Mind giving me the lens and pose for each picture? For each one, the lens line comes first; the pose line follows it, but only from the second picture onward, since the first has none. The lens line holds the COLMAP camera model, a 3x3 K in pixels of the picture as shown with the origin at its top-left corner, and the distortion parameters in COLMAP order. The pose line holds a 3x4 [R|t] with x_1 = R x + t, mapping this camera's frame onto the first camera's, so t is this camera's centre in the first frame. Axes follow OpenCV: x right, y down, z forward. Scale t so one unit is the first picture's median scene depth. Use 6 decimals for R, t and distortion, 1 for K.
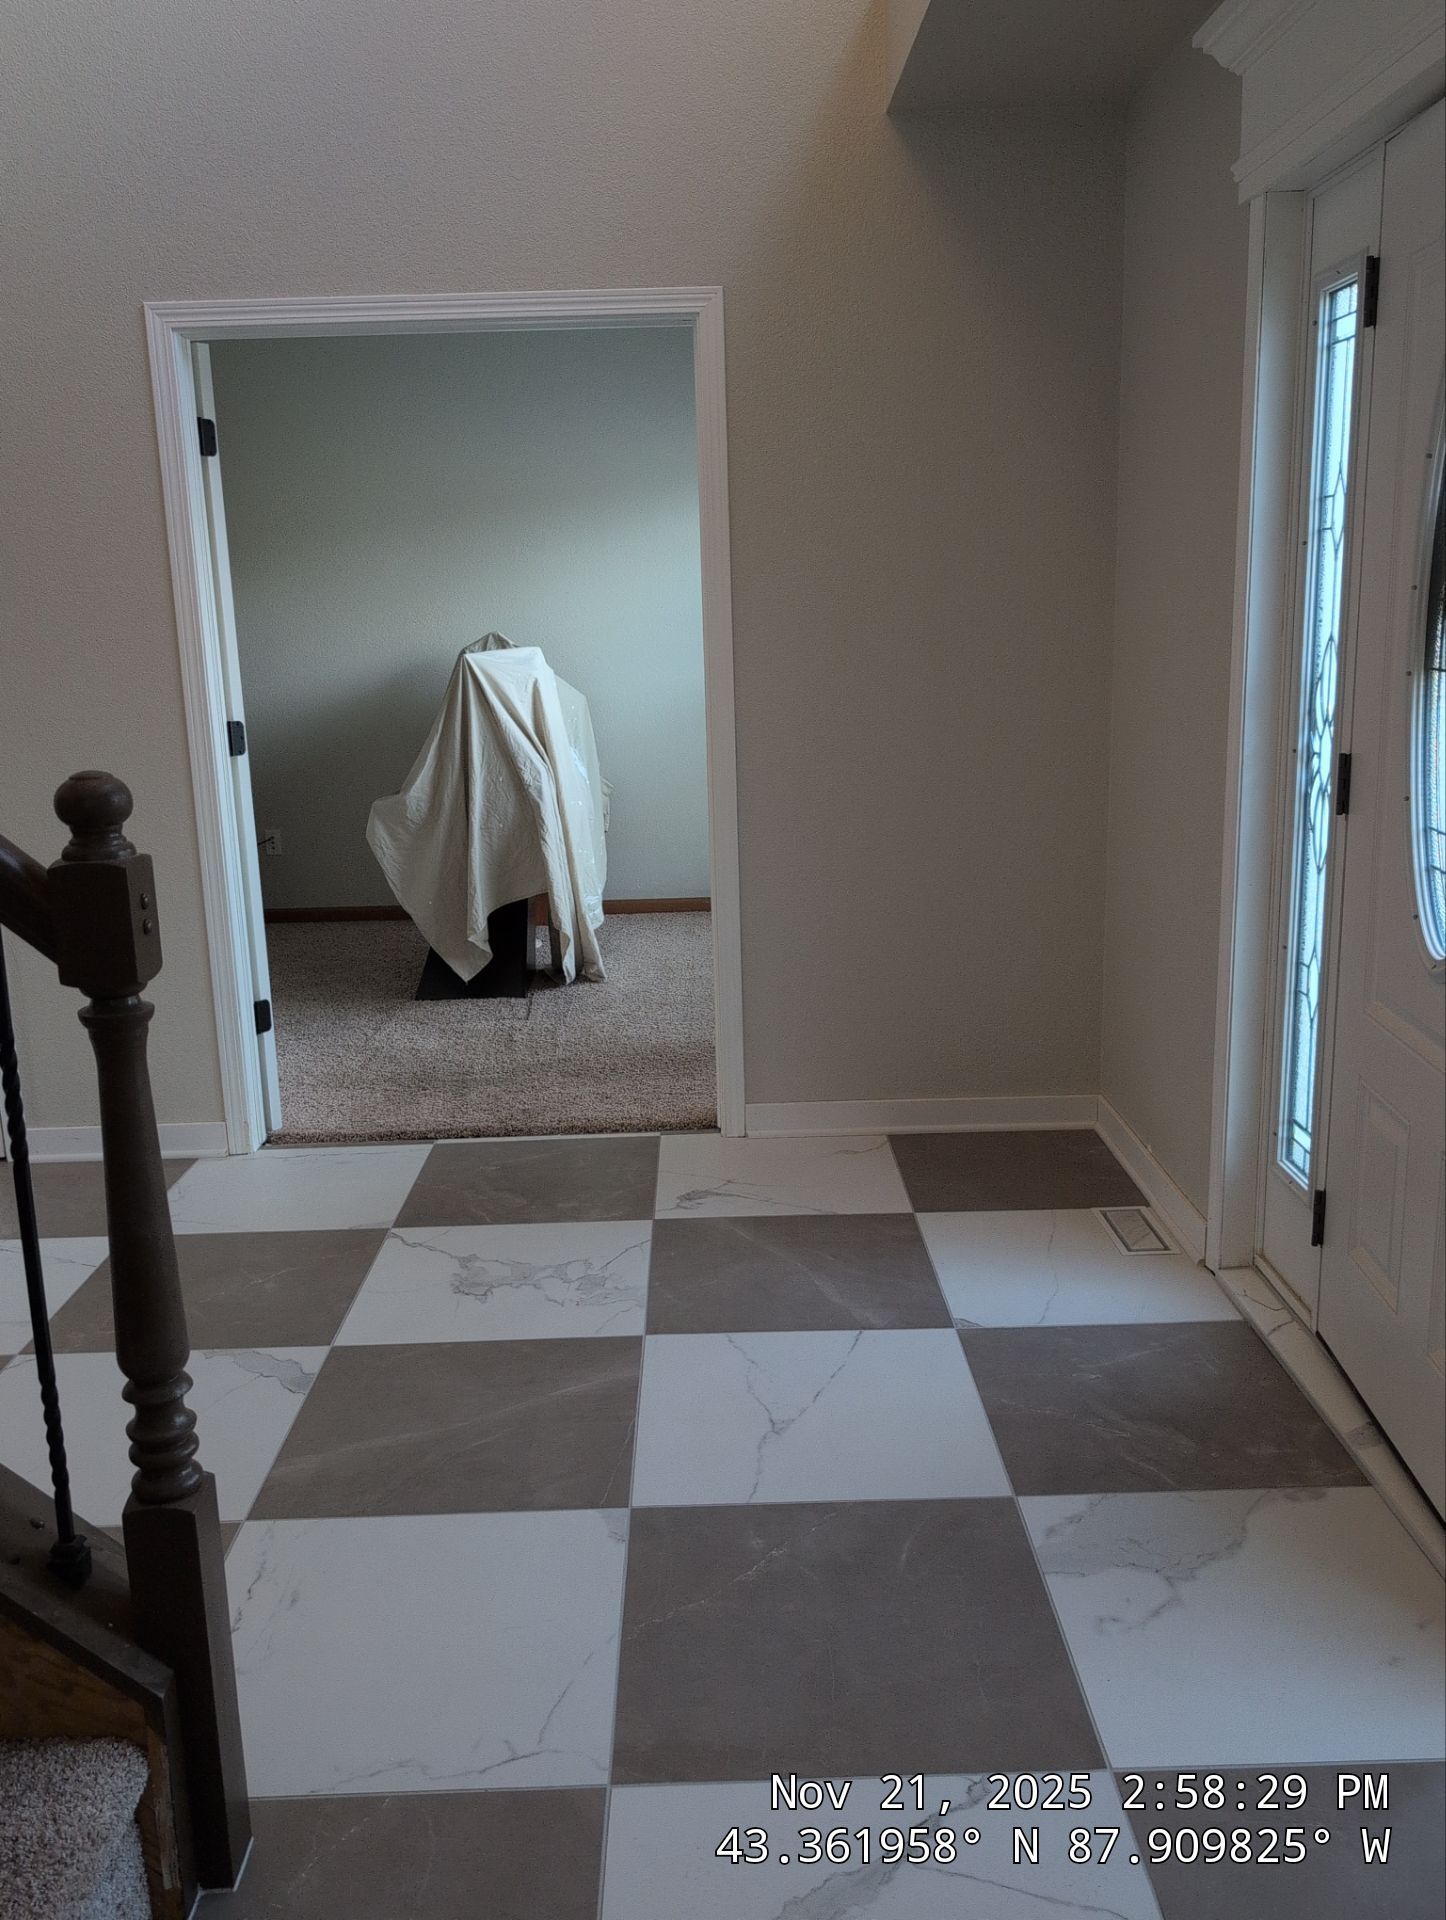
lens RADIAL K [[1635.4, 0, 723.0], [0, 1635.4, 960.0], [0, 0, 1]] dist [-0.003551, -0.001697]
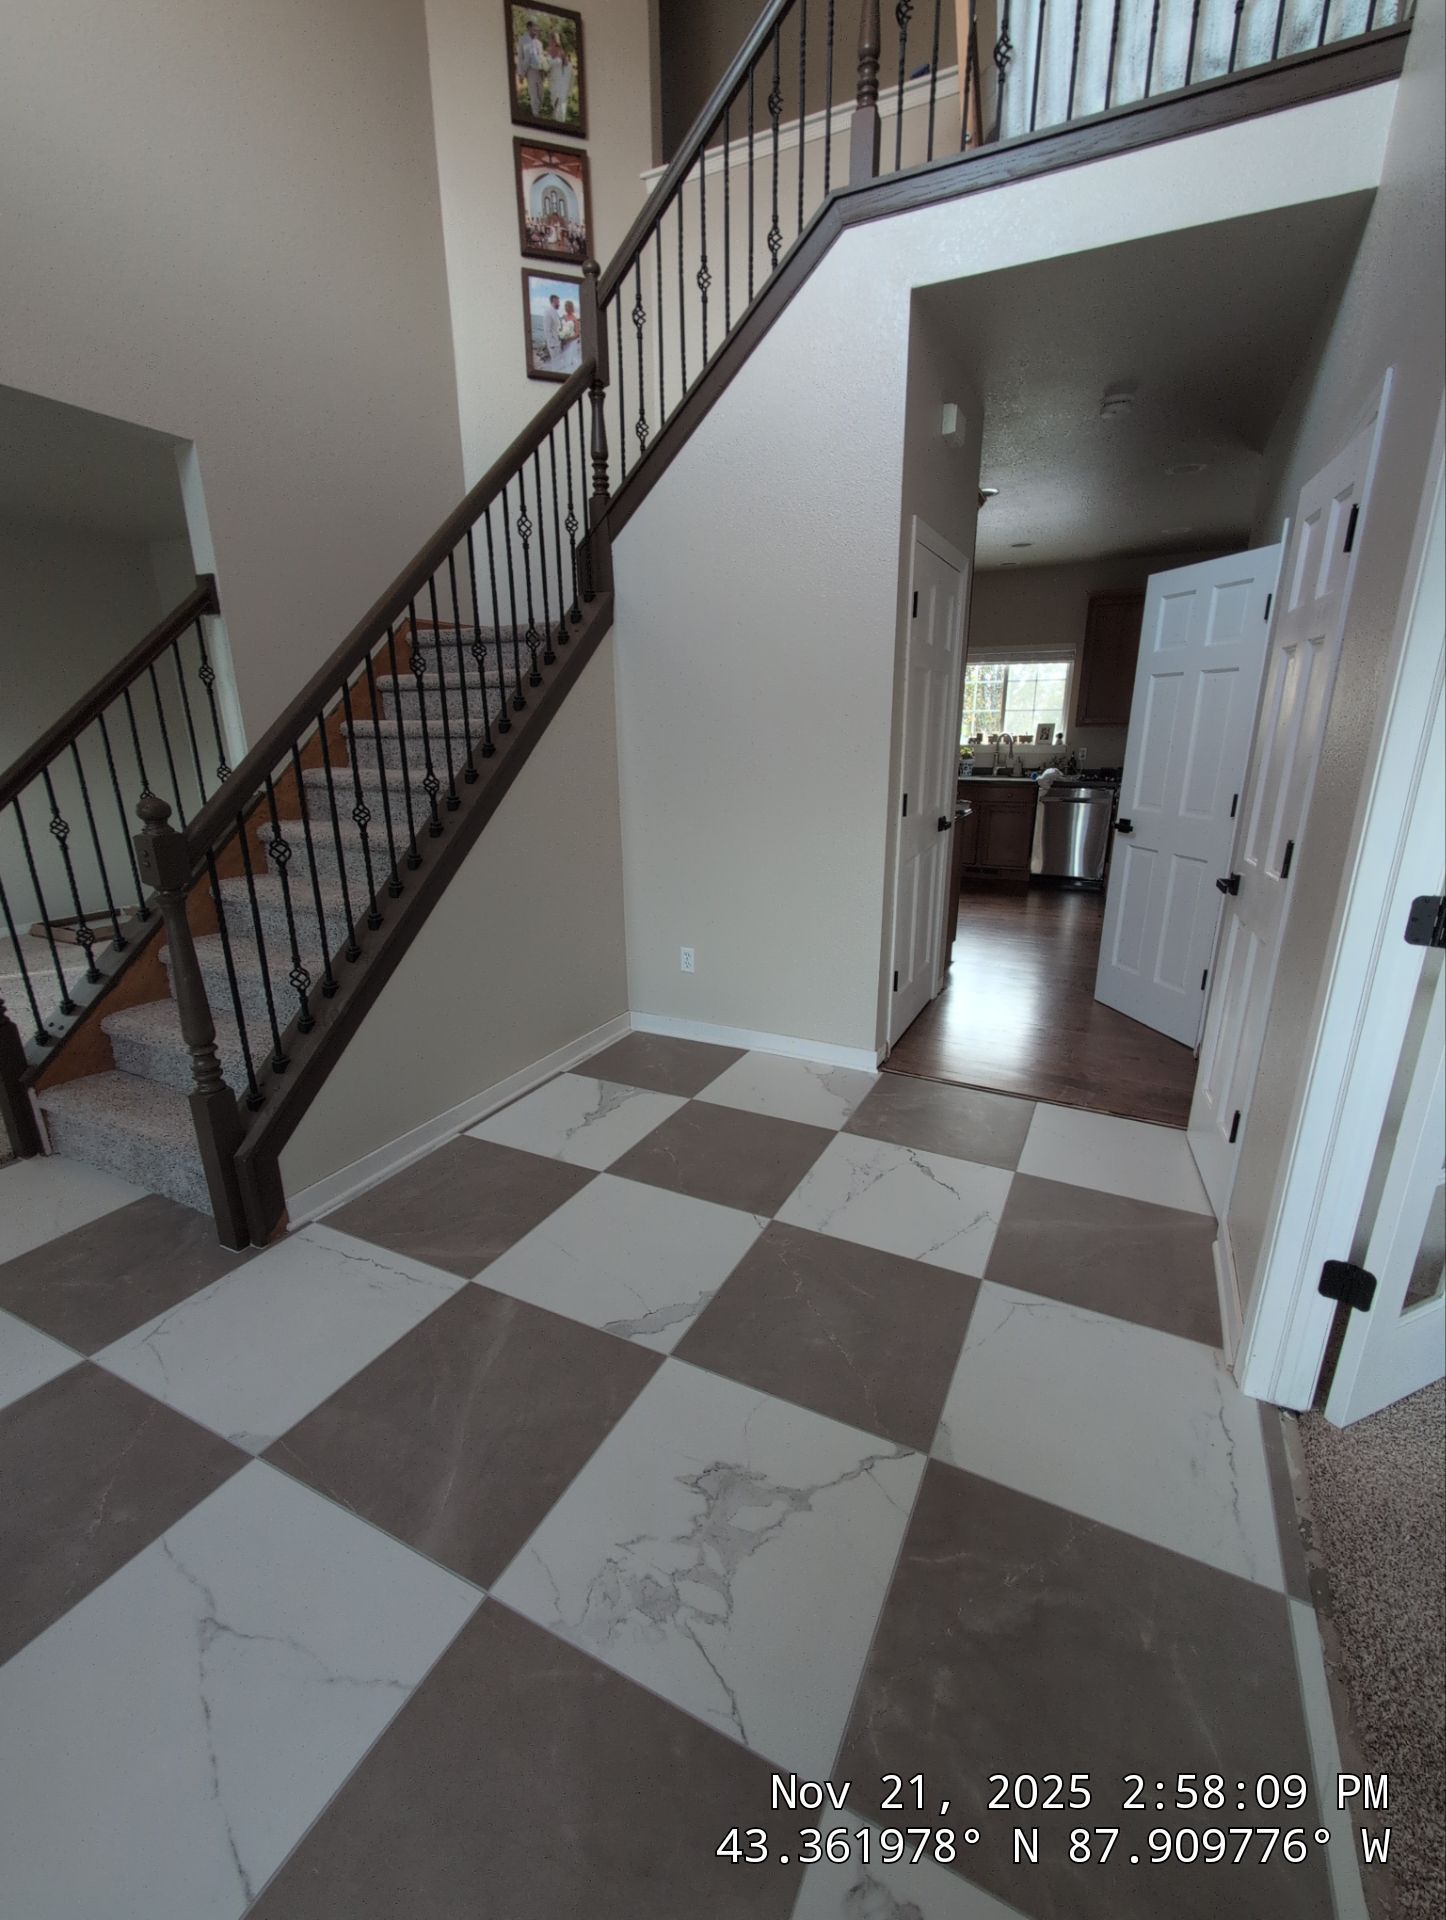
lens RADIAL K [[812.5, 0, 723.0], [0, 812.5, 960.0], [0, 0, 1]] dist [-0.001945, -0.000288]
pose [[-0.458202, 0.276772, -0.844659, 0.153543], [-0.180273, 0.901598, 0.393222, -0.247568], [0.870375, 0.332444, -0.363219, 1.069212]]
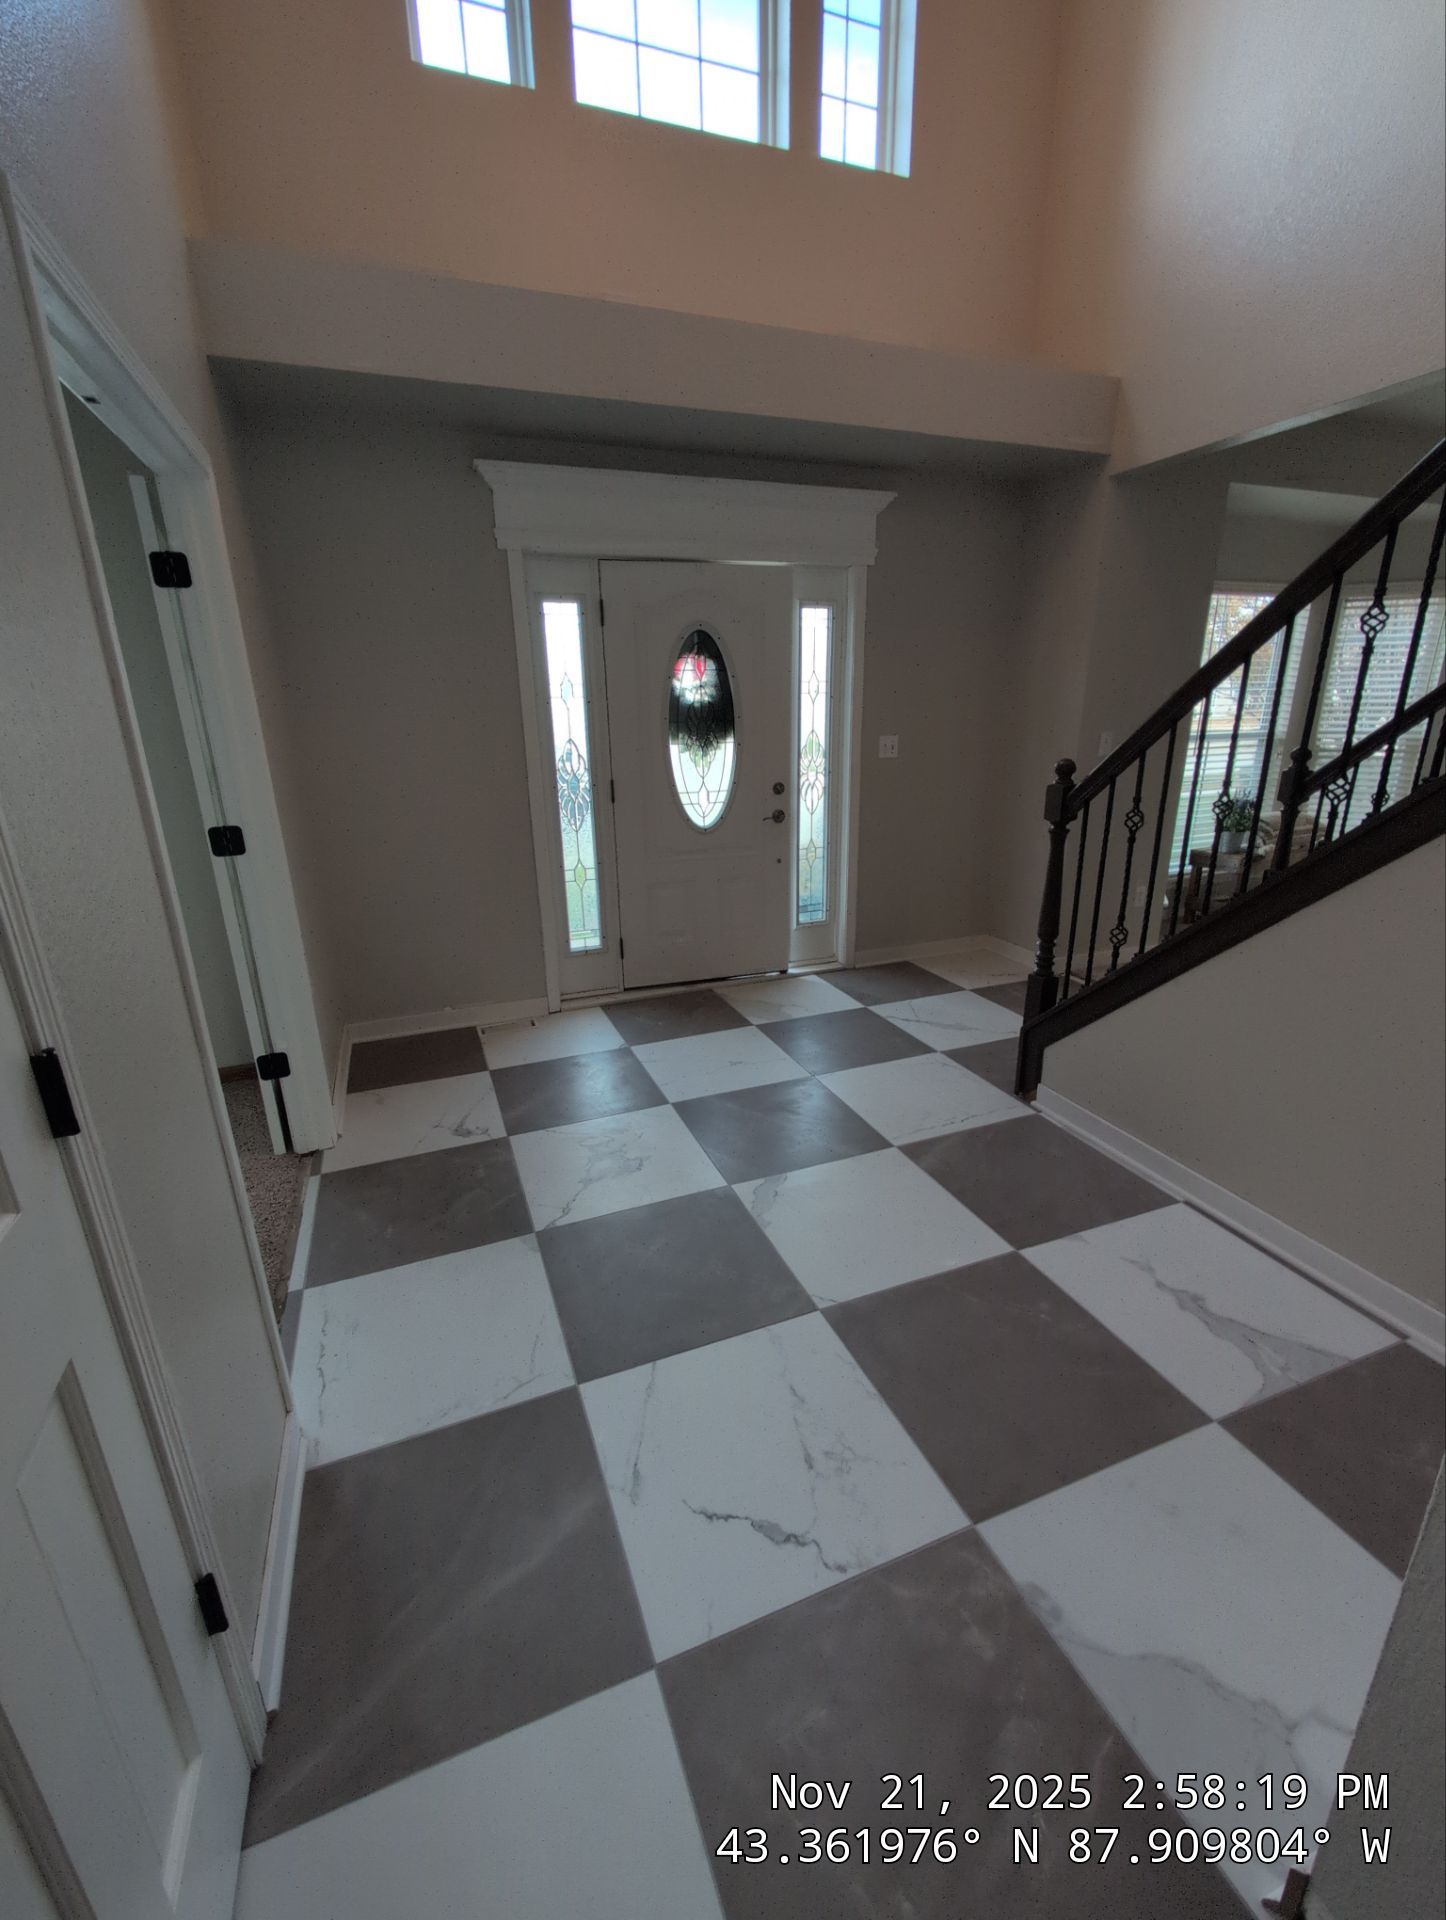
lens RADIAL K [[812.5, 0, 723.0], [0, 812.5, 960.0], [0, 0, 1]] dist [-0.001945, -0.000288]
pose [[-0.354030, -0.246802, 0.902082, -0.837029], [0.233563, 0.910657, 0.340812, -0.224413], [-0.905600, 0.331350, -0.264756, 1.060534]]
